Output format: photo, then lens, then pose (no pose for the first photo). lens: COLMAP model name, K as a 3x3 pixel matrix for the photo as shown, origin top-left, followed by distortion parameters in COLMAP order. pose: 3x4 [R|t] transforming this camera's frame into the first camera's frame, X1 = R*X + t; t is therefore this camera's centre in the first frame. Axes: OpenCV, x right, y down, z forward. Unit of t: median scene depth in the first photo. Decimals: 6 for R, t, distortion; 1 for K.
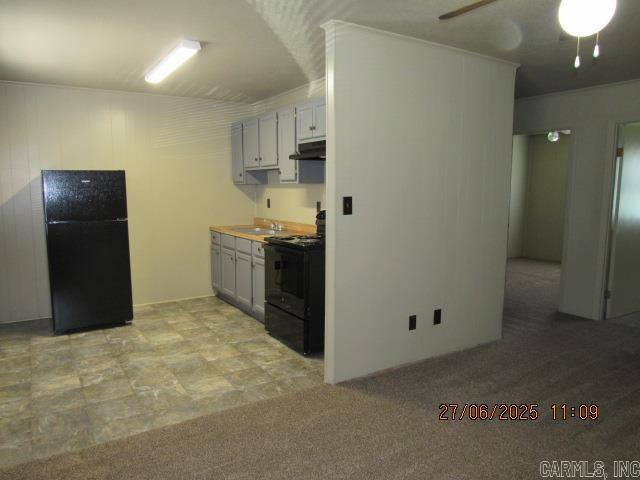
lens RADIAL K [[457.3, 0, 320.0], [0, 457.3, 240.0], [0, 0, 1]] dist [-0.029453, 0.005698]
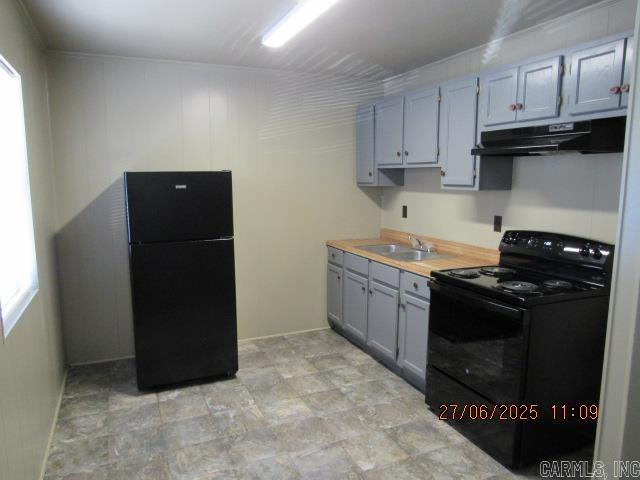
lens RADIAL K [[471.9, 0, 320.0], [0, 471.9, 240.0], [0, 0, 1]] dist [0.004413, 0.002985]
pose [[0.987838, 0.019924, -0.154202, -0.161689], [-0.017285, 0.999681, 0.018438, -0.056370], [0.154520, -0.015549, 0.987867, 0.257503]]
